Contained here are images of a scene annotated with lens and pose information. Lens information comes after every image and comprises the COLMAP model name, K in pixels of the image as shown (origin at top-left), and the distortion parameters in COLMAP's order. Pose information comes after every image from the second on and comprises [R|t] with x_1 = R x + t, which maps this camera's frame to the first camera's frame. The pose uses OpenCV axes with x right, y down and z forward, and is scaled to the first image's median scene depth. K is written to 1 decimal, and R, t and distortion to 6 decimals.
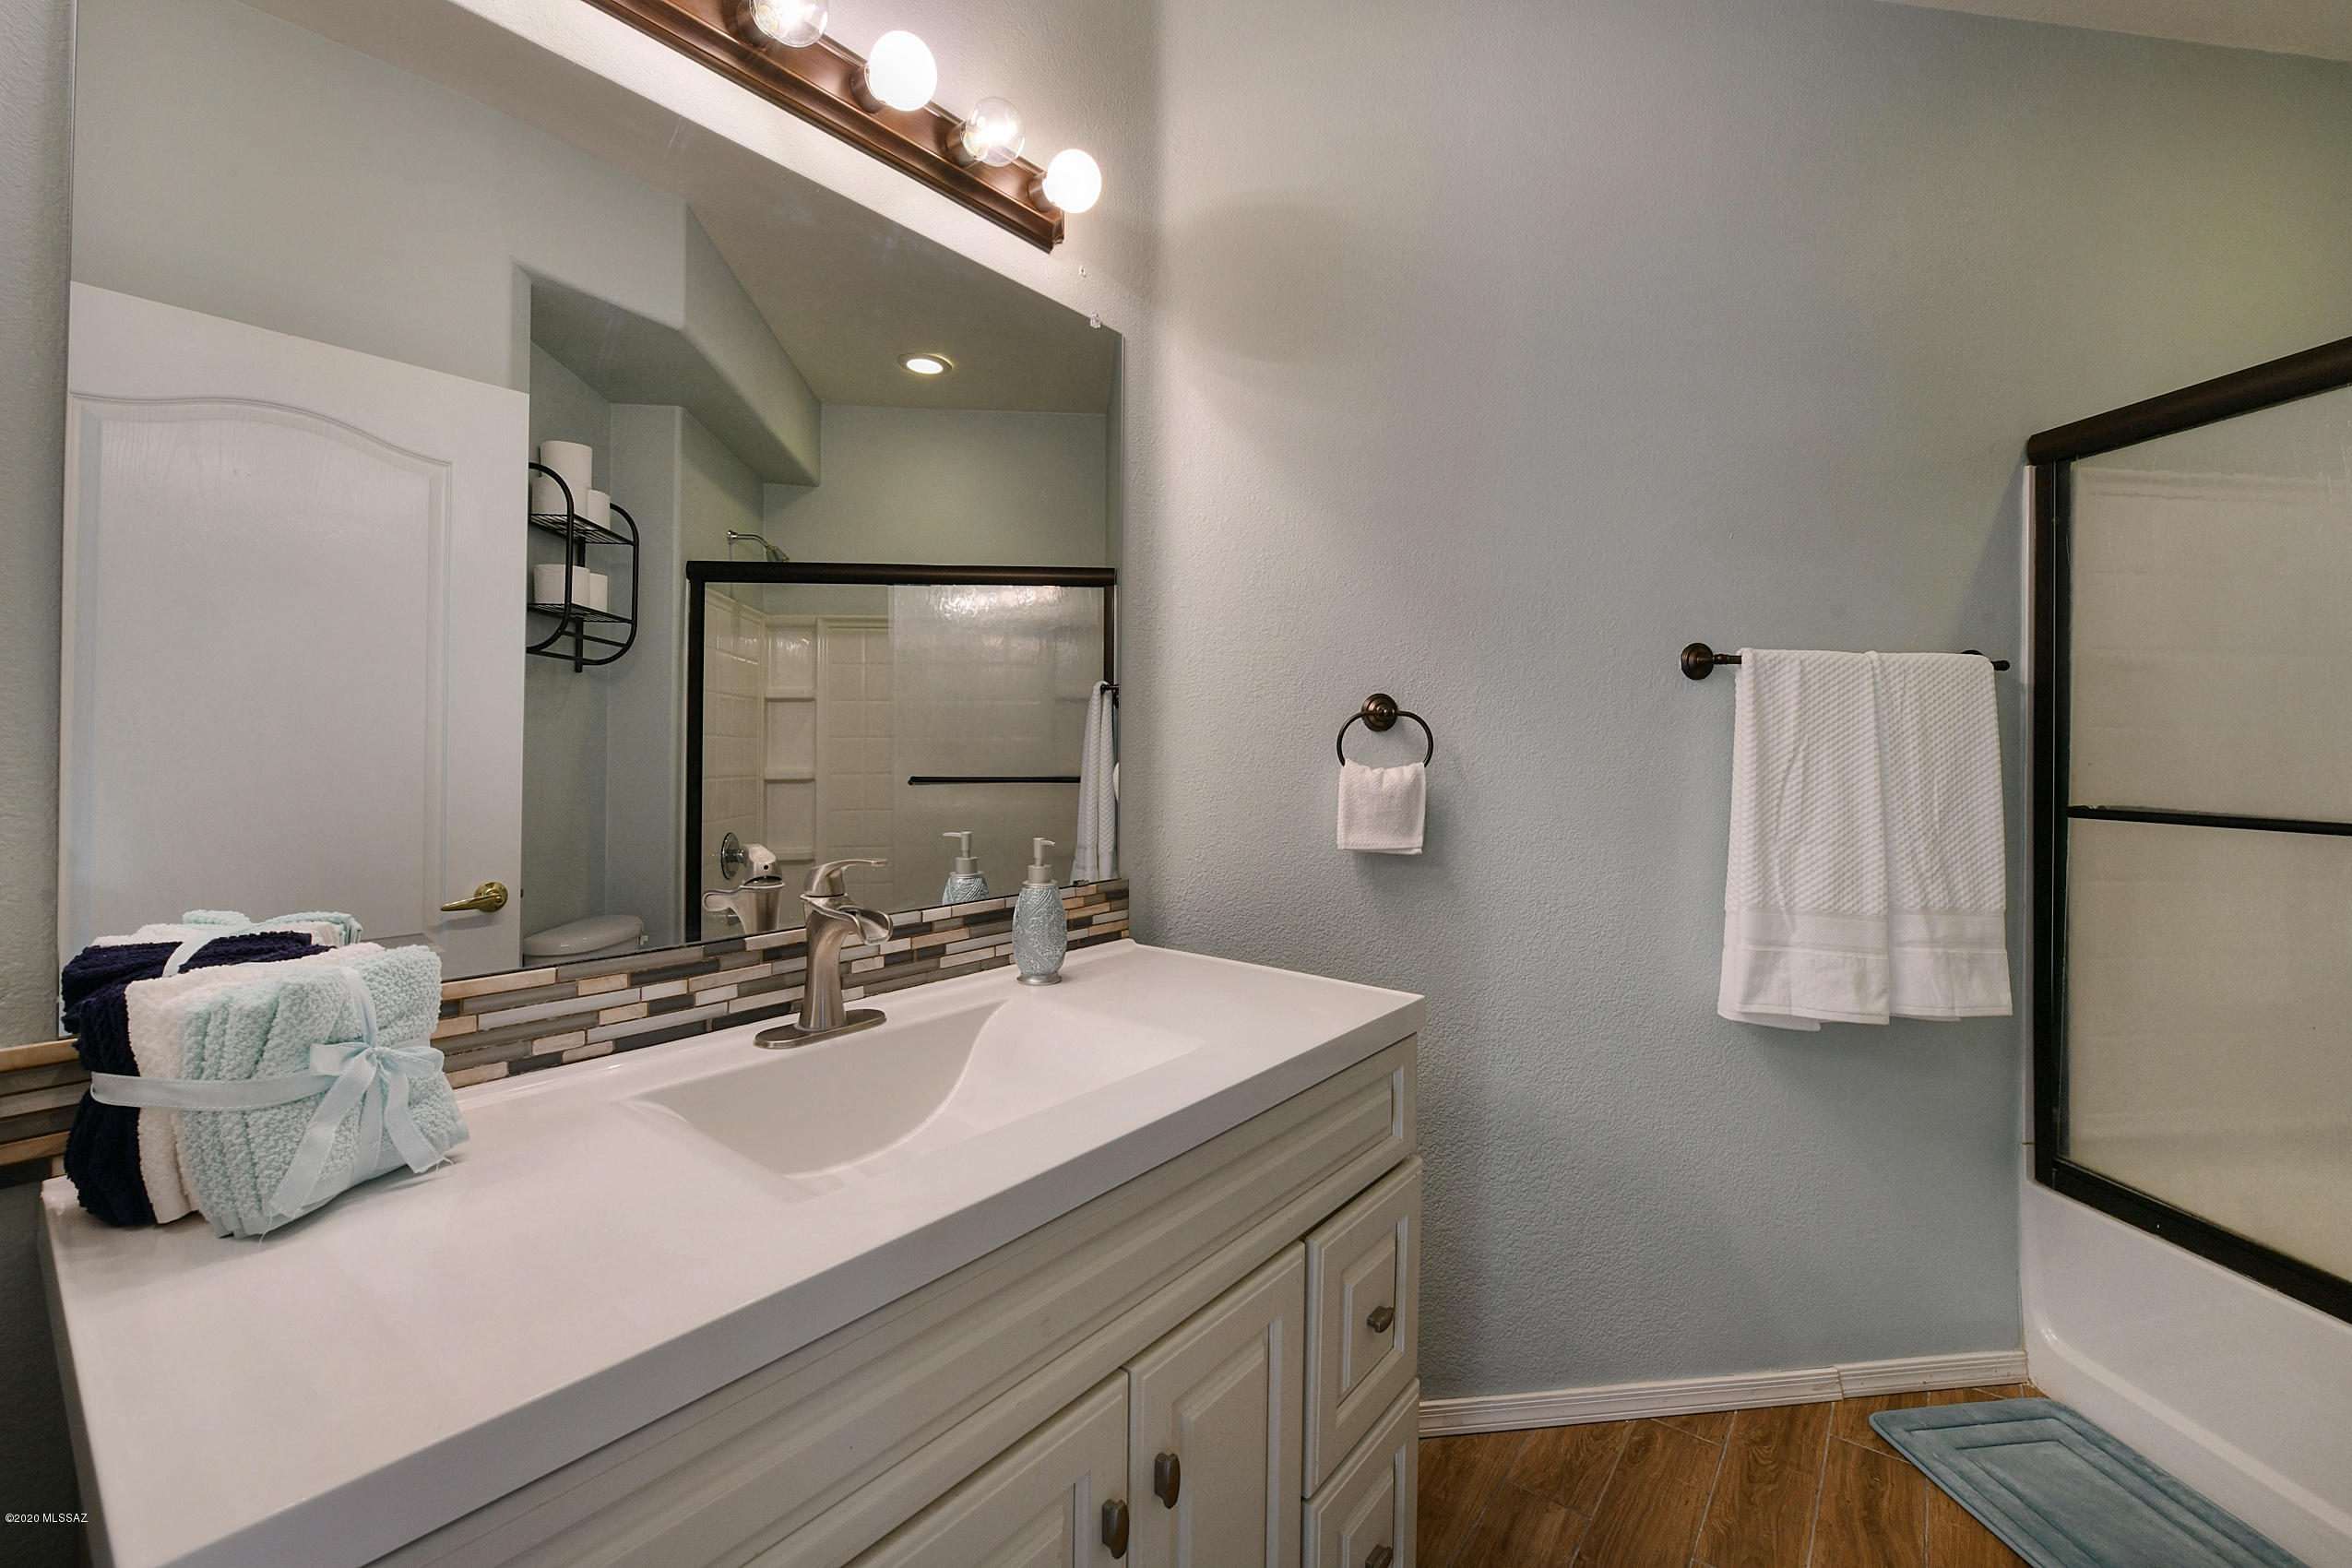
lens RADIAL K [[990.8, 0, 1178.0], [0, 990.8, 726.6], [0, 0, 1]] dist [-0.001542, -0.000986]
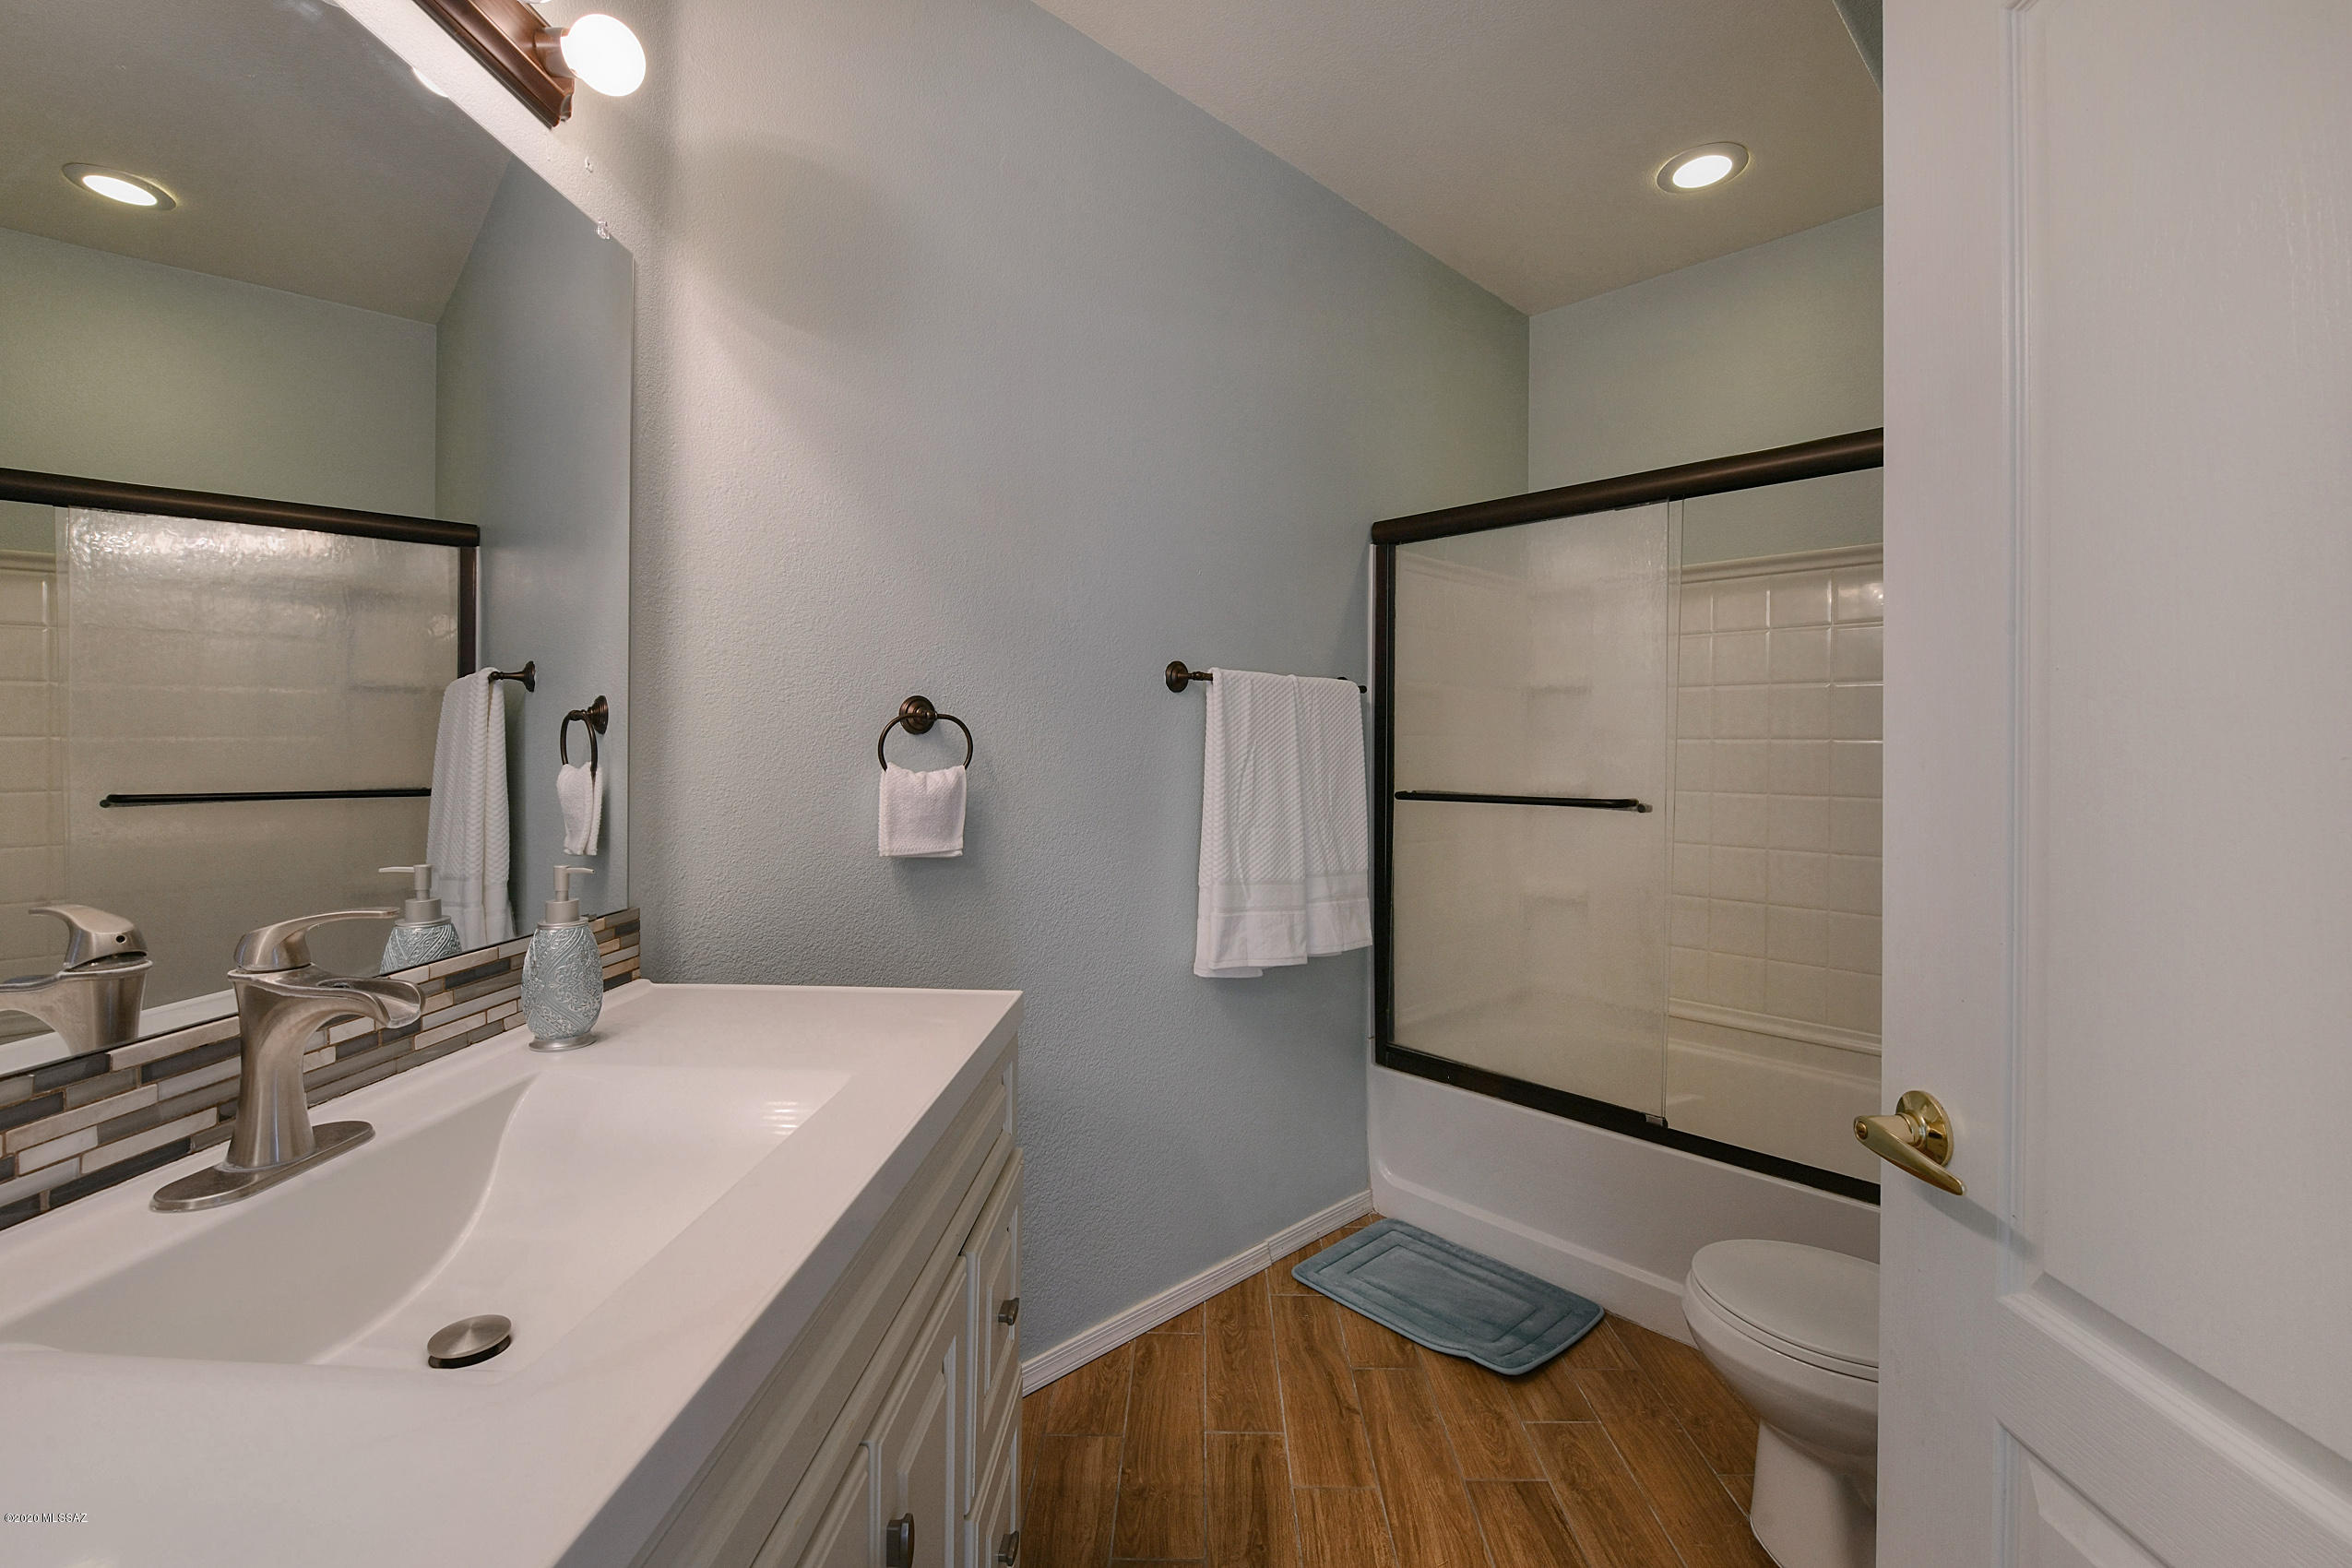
lens RADIAL K [[991.1, 0, 1175.4], [0, 991.1, 736.2], [0, 0, 1]] dist [-0.001246, -0.001235]
pose [[0.805241, 0.006677, 0.592910, -0.187781], [-0.010923, 0.999934, 0.003574, 0.000404], [-0.592847, -0.009355, 0.805261, 0.059259]]
